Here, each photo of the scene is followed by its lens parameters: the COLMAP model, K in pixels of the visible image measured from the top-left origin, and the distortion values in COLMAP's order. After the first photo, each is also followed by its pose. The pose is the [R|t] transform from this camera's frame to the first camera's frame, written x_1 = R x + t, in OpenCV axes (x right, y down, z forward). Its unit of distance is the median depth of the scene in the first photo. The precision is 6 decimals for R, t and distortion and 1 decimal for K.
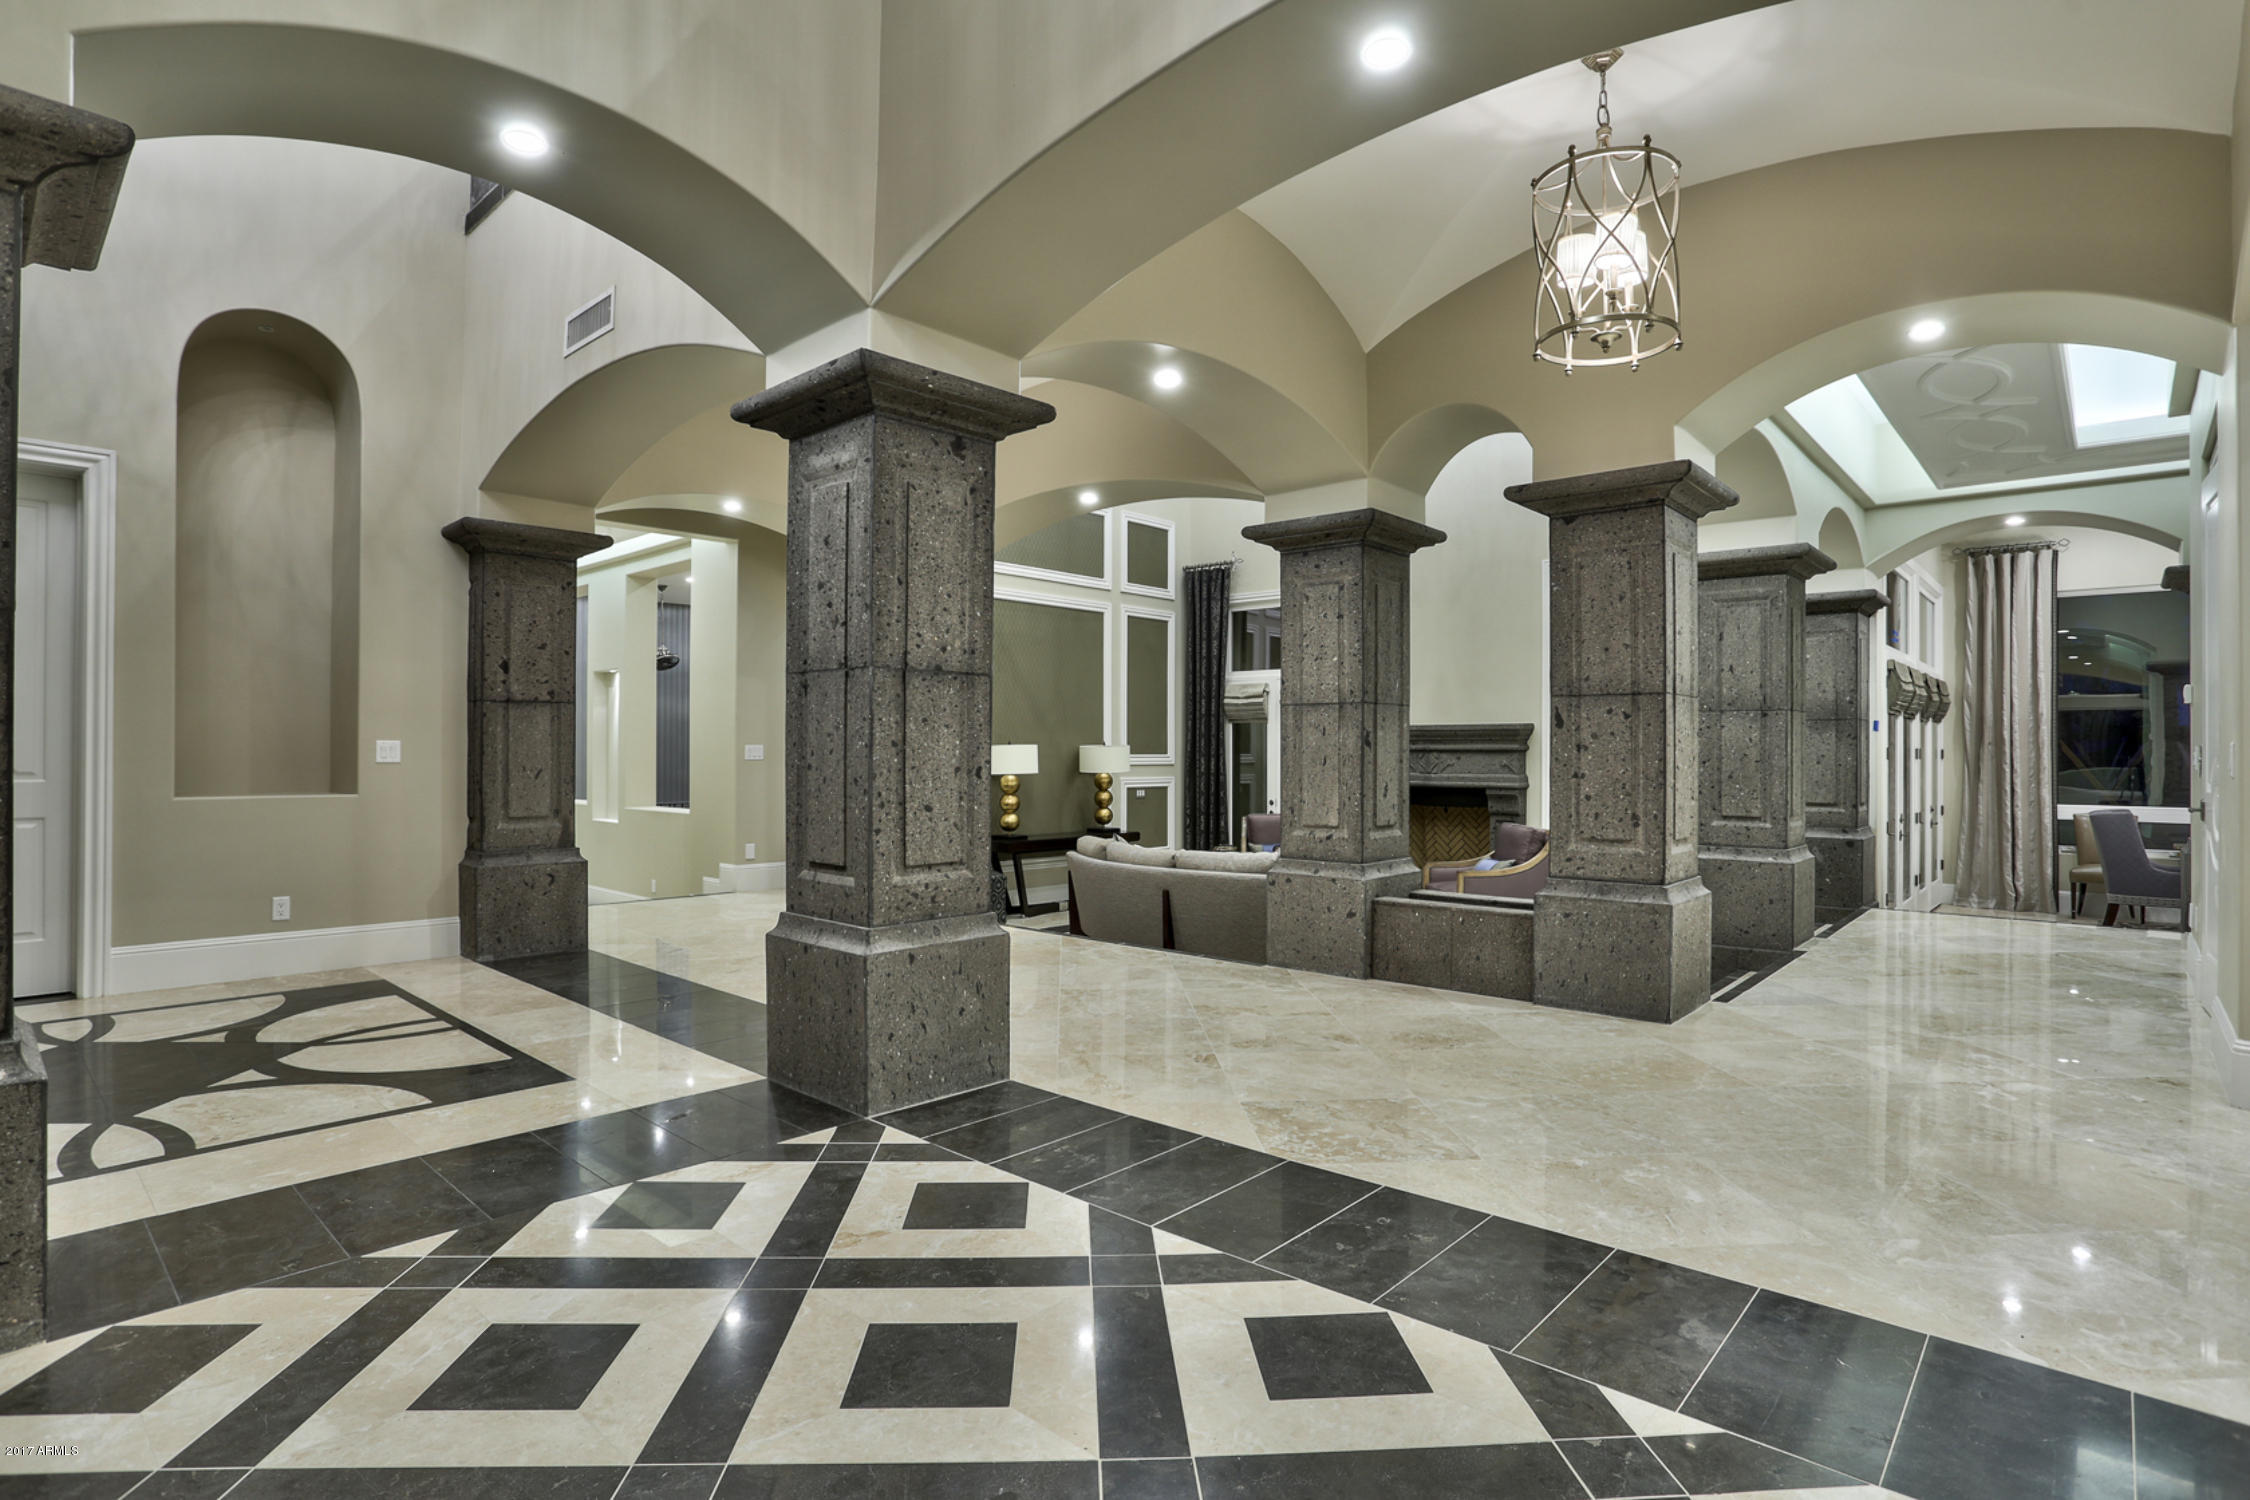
lens RADIAL K [[1081.5, 0, 1125.0], [0, 1081.5, 750.0], [0, 0, 1]] dist [-0.002233, 0.000356]
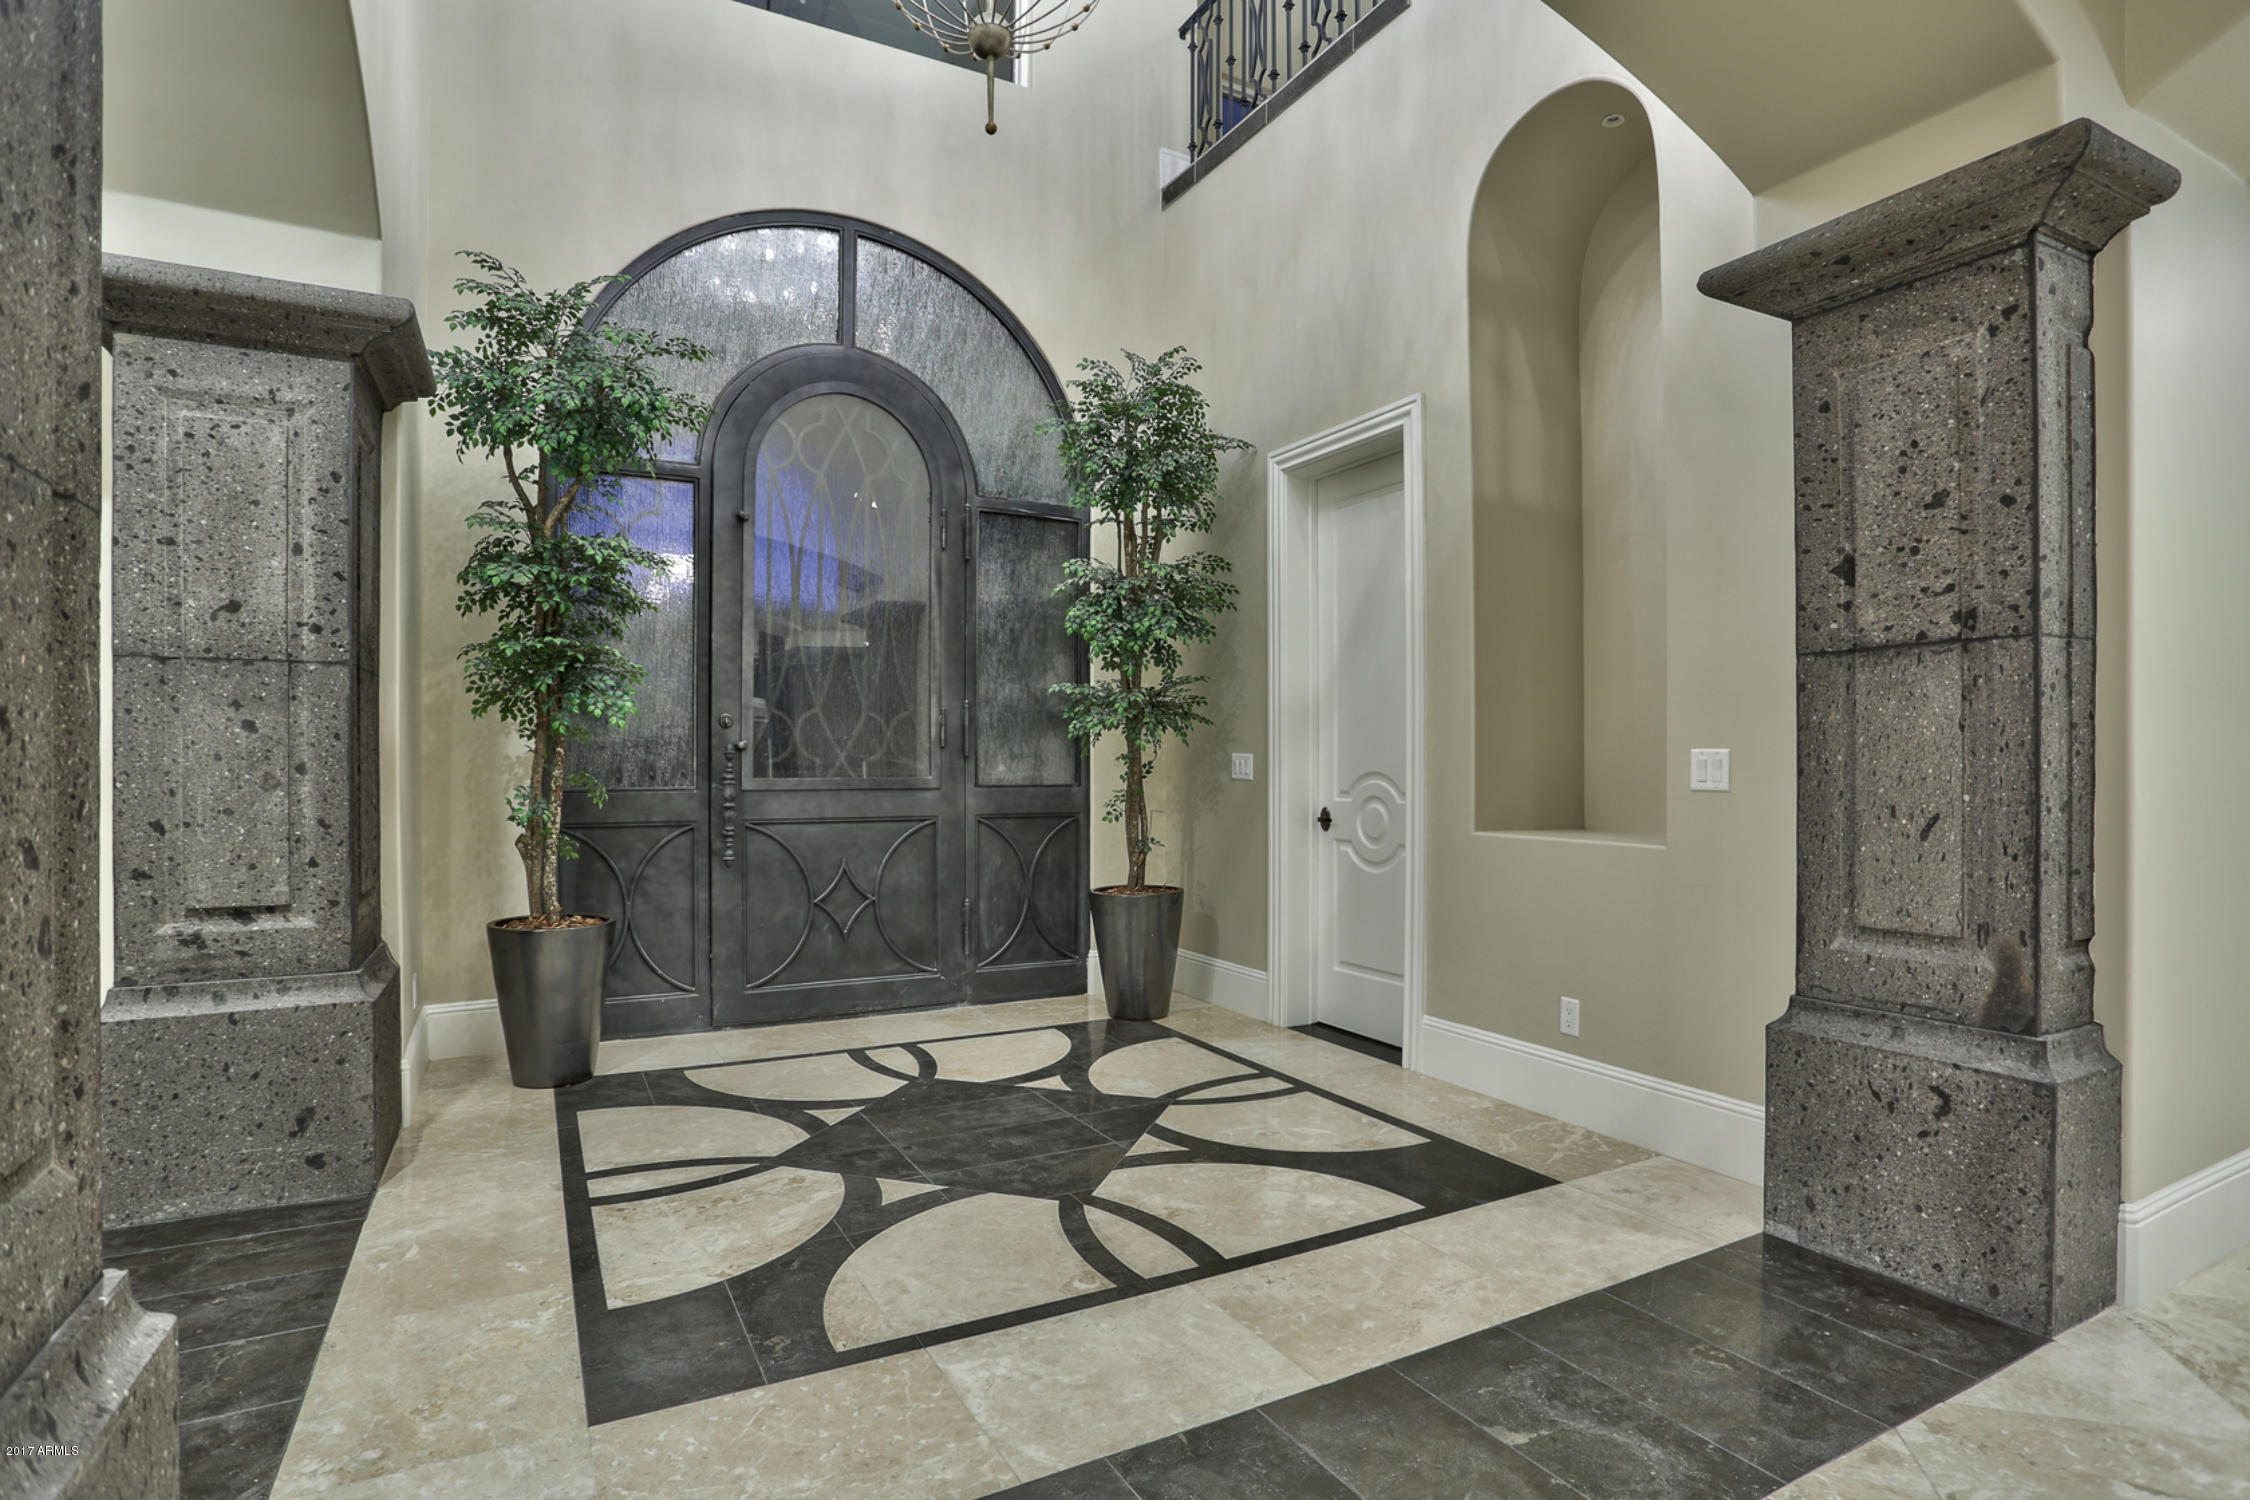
lens RADIAL K [[1131.7, 0, 1133.8], [0, 1131.7, 772.9], [0, 0, 1]] dist [-0.051981, 0.000612]
pose [[-0.343664, 0.005238, -0.939078, -0.068448], [0.004150, 0.999983, 0.004059, -0.000312], [0.939084, -0.002502, -0.343680, 0.881239]]
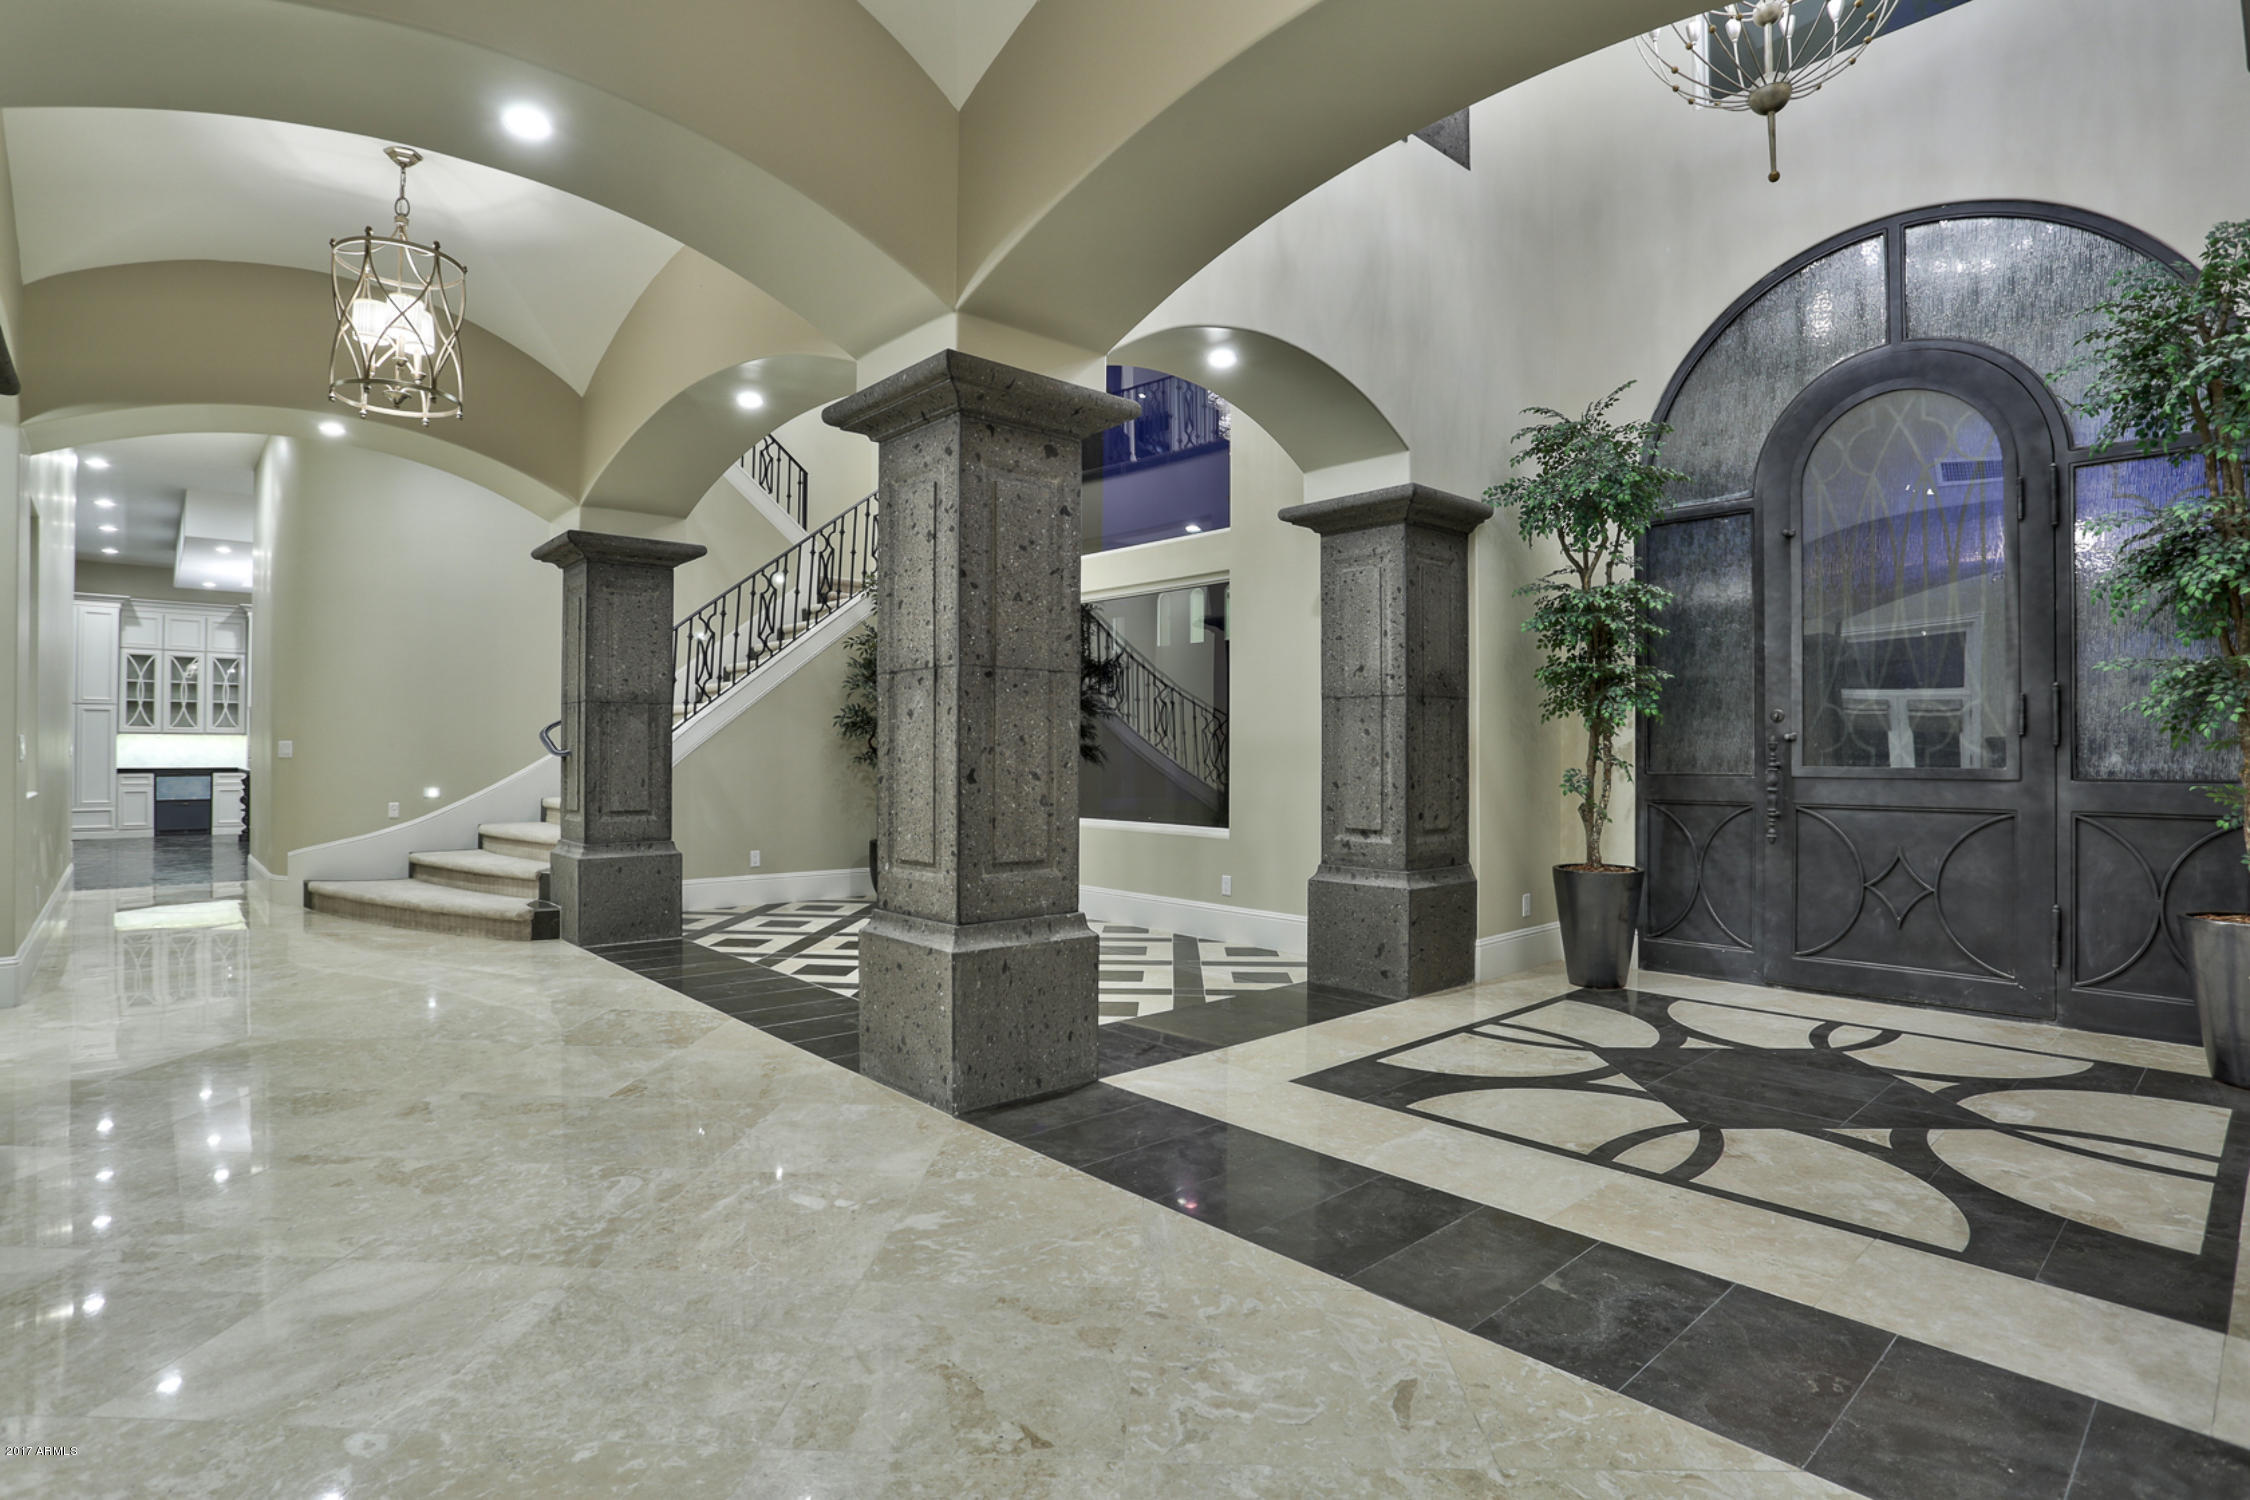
lens RADIAL K [[1081.5, 0, 1125.0], [0, 1081.5, 750.0], [0, 0, 1]] dist [-0.002233, 0.000356]
pose [[-0.996321, -0.004083, 0.085606, -0.271908], [-0.004793, 0.999956, -0.008092, 0.002256], [-0.085569, -0.008473, -0.996296, 1.261622]]
